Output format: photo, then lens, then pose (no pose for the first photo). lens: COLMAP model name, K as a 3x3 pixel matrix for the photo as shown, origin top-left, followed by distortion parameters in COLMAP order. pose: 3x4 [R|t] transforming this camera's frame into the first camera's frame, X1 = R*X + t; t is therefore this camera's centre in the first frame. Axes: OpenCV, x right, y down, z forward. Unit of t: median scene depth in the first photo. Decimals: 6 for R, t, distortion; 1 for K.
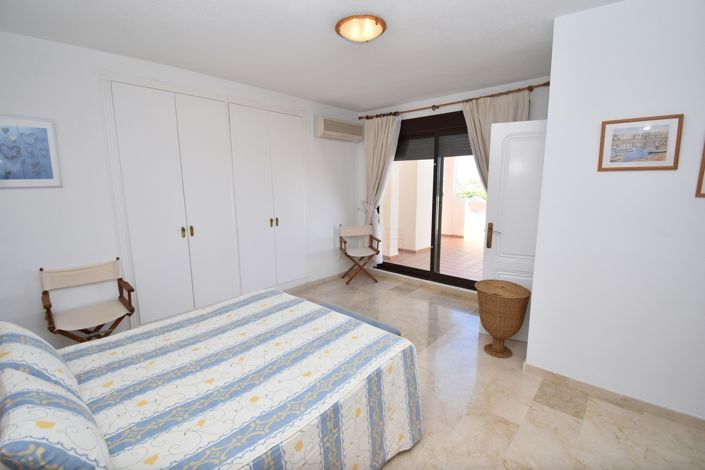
lens RADIAL K [[316.8, 0, 352.5], [0, 316.8, 235.0], [0, 0, 1]] dist [0.022028, -0.027115]
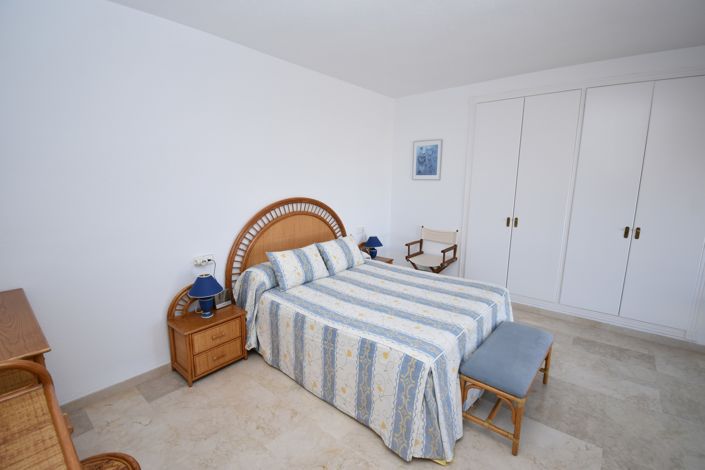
lens RADIAL K [[316.8, 0, 352.5], [0, 316.8, 235.0], [0, 0, 1]] dist [0.022028, -0.027115]
pose [[0.019593, 0.182164, -0.983073, 0.828537], [-0.166425, 0.970138, 0.176450, -0.102706], [0.985859, 0.160151, 0.049325, 0.590706]]
